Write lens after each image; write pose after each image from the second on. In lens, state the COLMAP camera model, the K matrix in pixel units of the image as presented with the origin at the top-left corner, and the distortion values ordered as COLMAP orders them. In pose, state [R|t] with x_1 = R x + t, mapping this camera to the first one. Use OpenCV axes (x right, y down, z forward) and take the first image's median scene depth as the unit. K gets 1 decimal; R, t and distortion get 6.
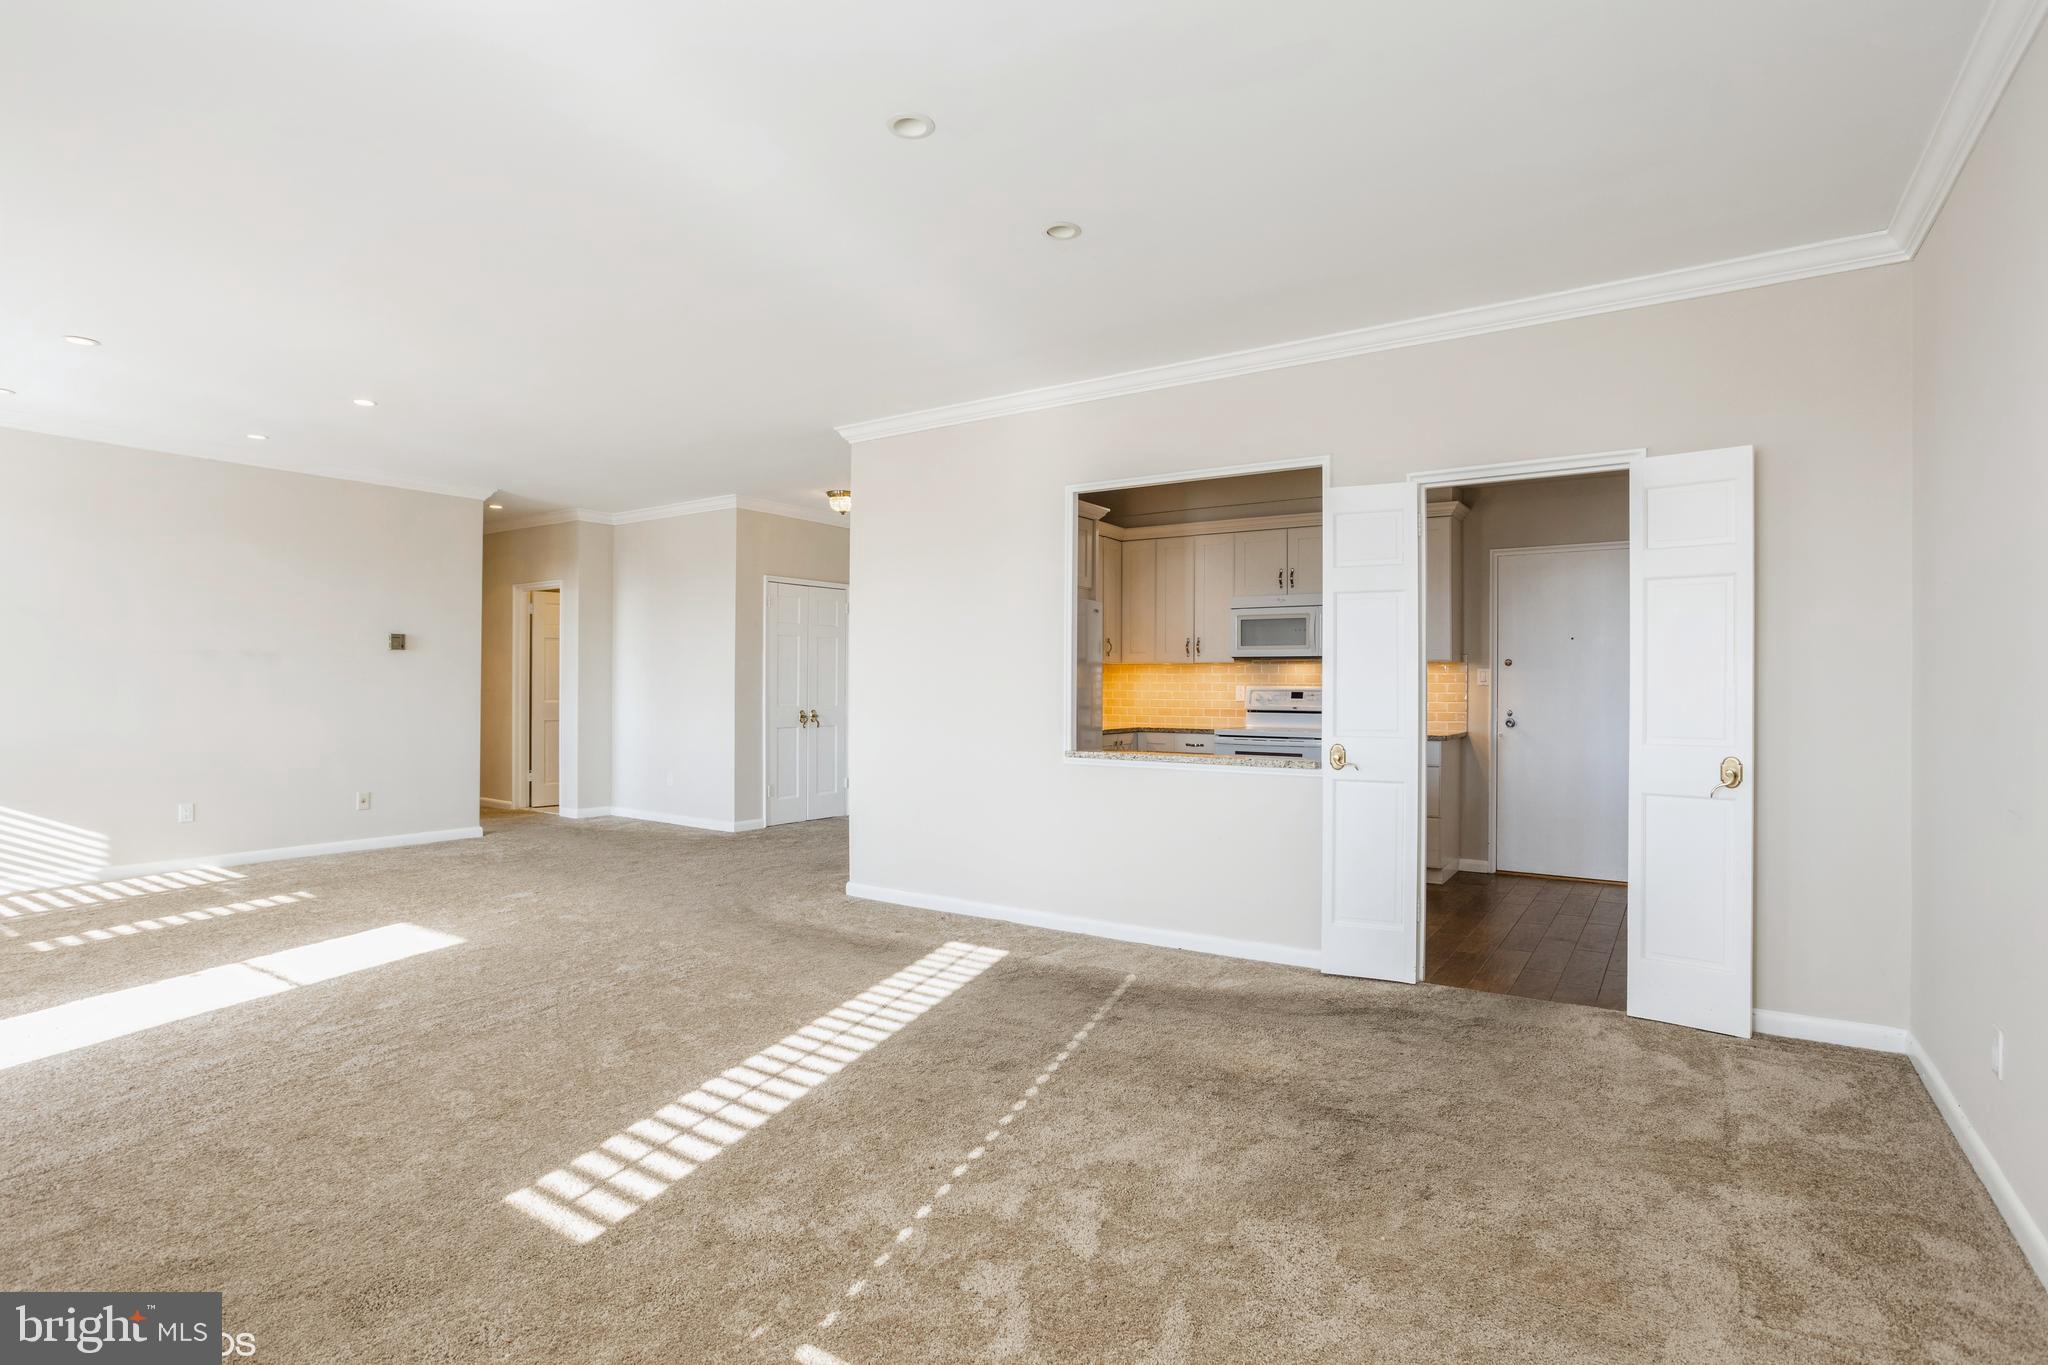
lens RADIAL K [[1043.1, 0, 1016.1], [0, 1043.1, 668.9], [0, 0, 1]] dist [-0.023056, 0.004644]
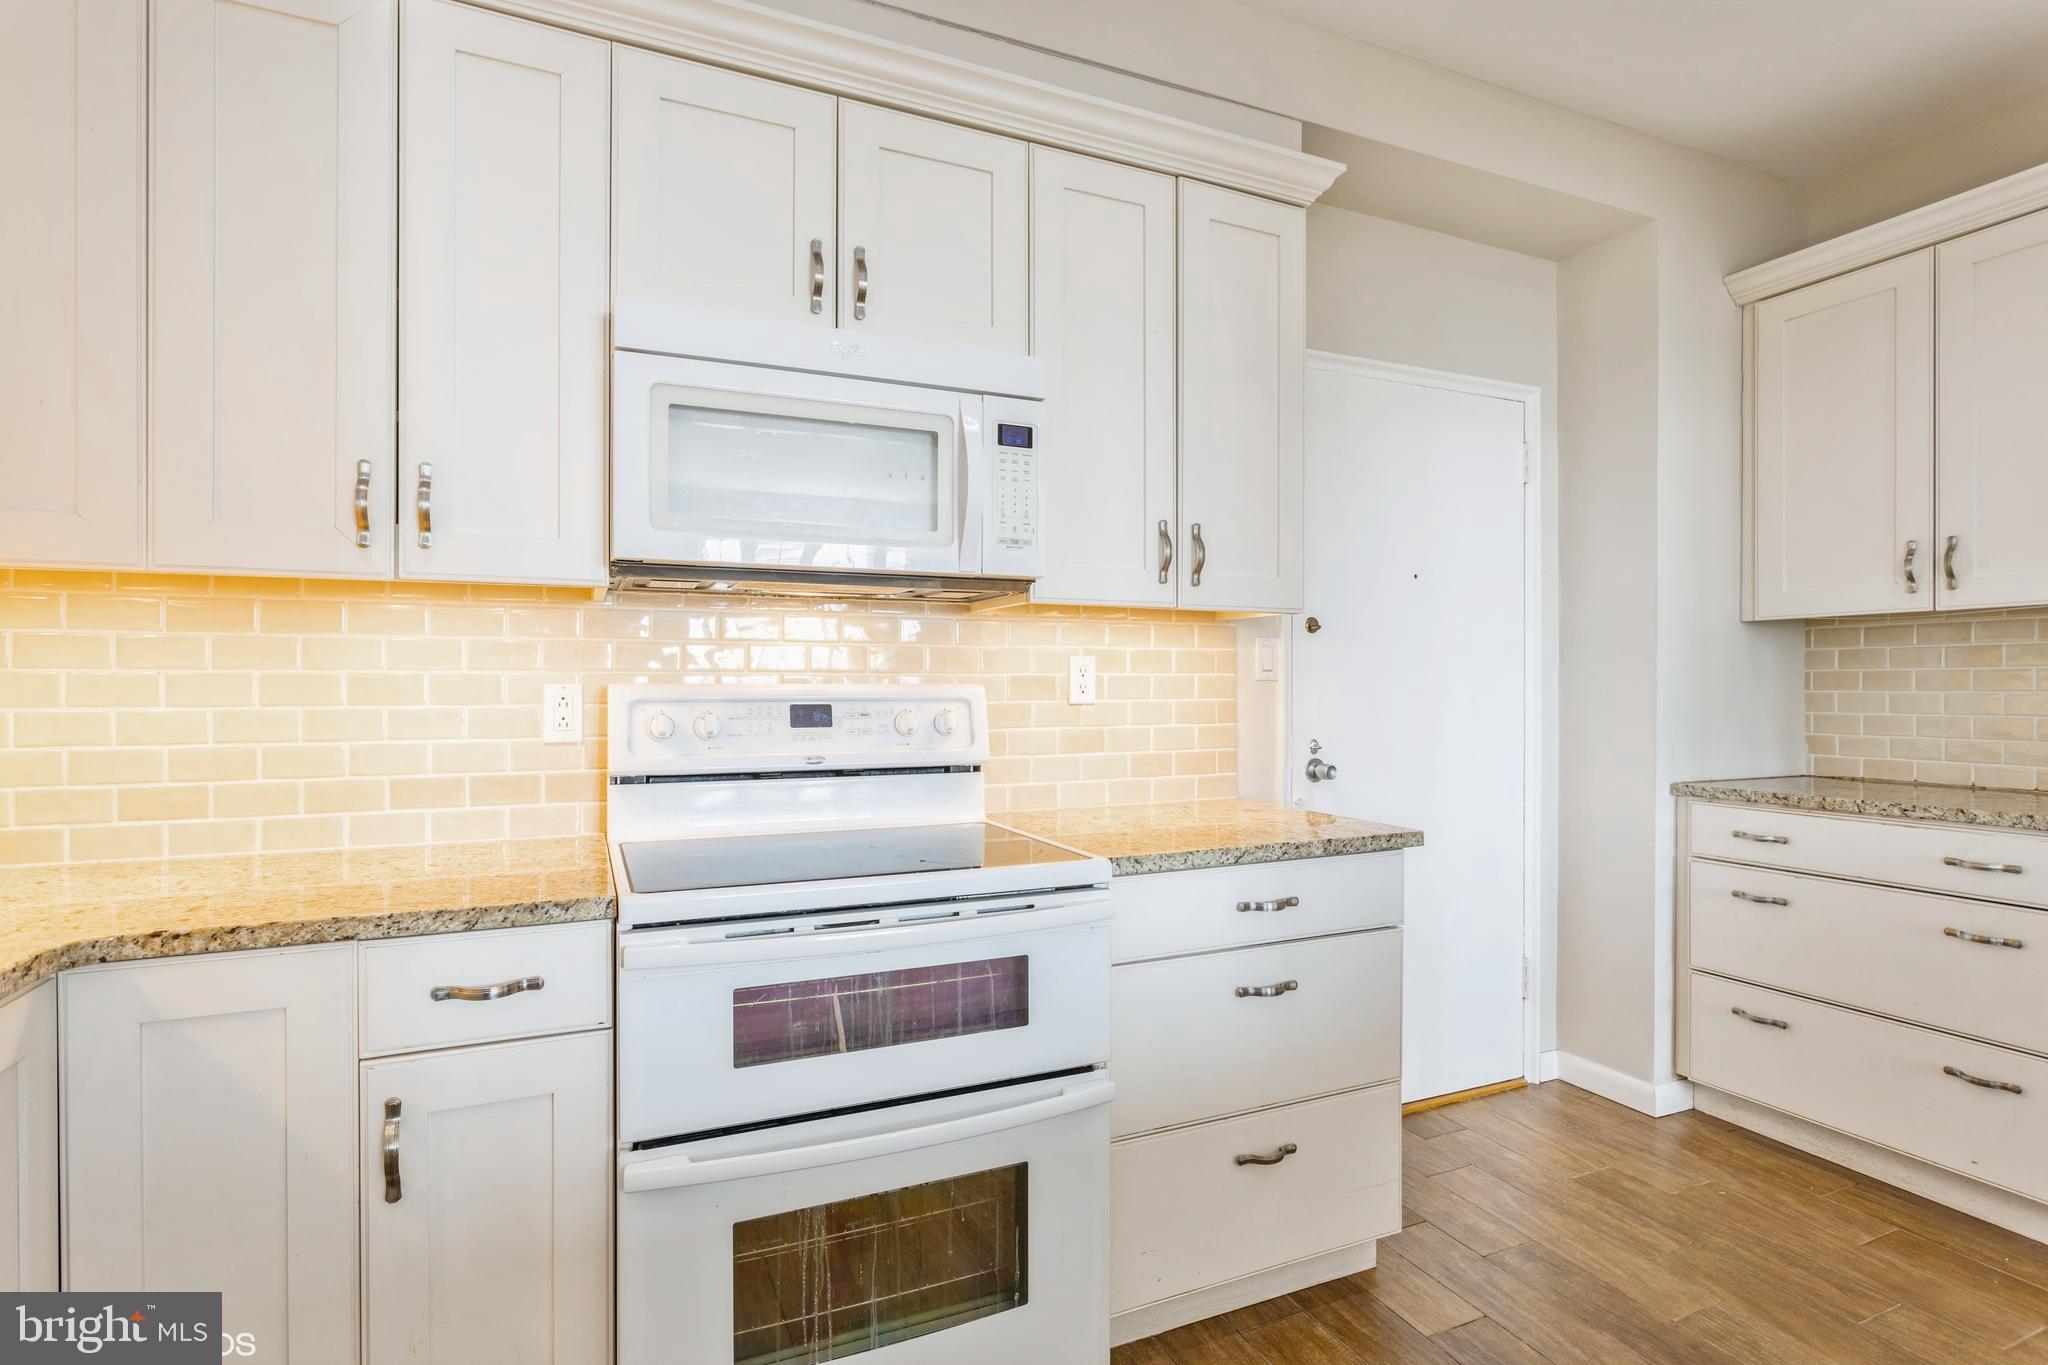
lens RADIAL K [[1017.9, 0, 1012.3], [0, 1017.9, 684.6], [0, 0, 1]] dist [-0.021193, 0.009134]
pose [[0.539468, -0.005474, 0.841989, 0.078750], [-0.006617, 0.999920, 0.010740, 0.016350], [-0.841980, -0.011365, 0.539388, 0.983409]]
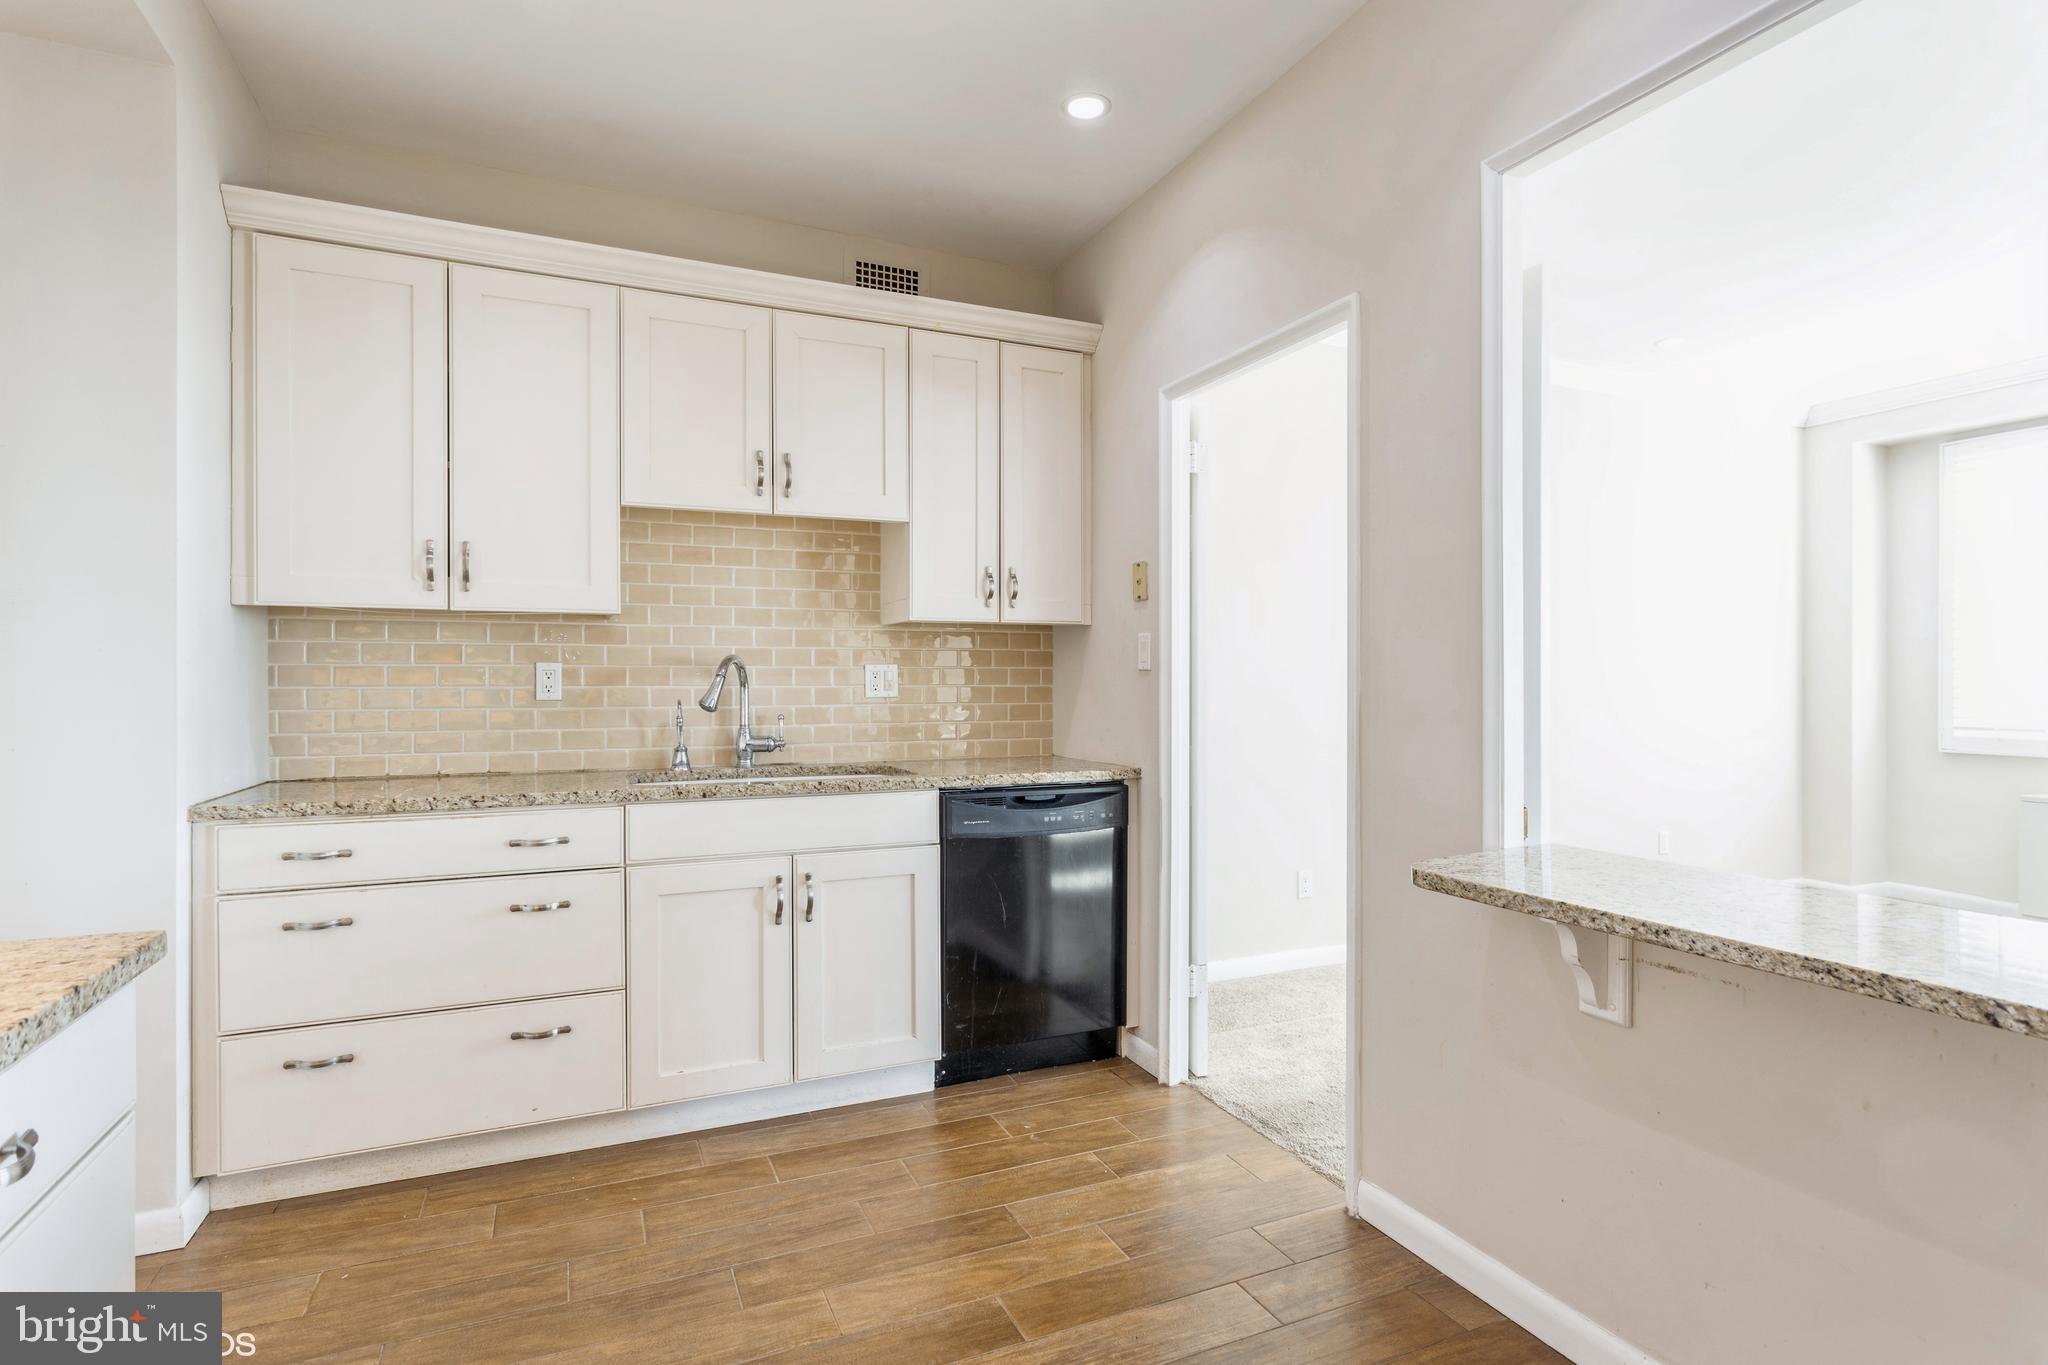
lens RADIAL K [[1017.9, 0, 1028.0], [0, 1017.9, 682.0], [0, 0, 1]] dist [-0.021193, 0.009134]
pose [[-0.855857, -0.007857, 0.517152, 0.191742], [-0.012742, 0.999901, -0.005896, 0.018539], [-0.517055, -0.011636, -0.855873, 1.130505]]
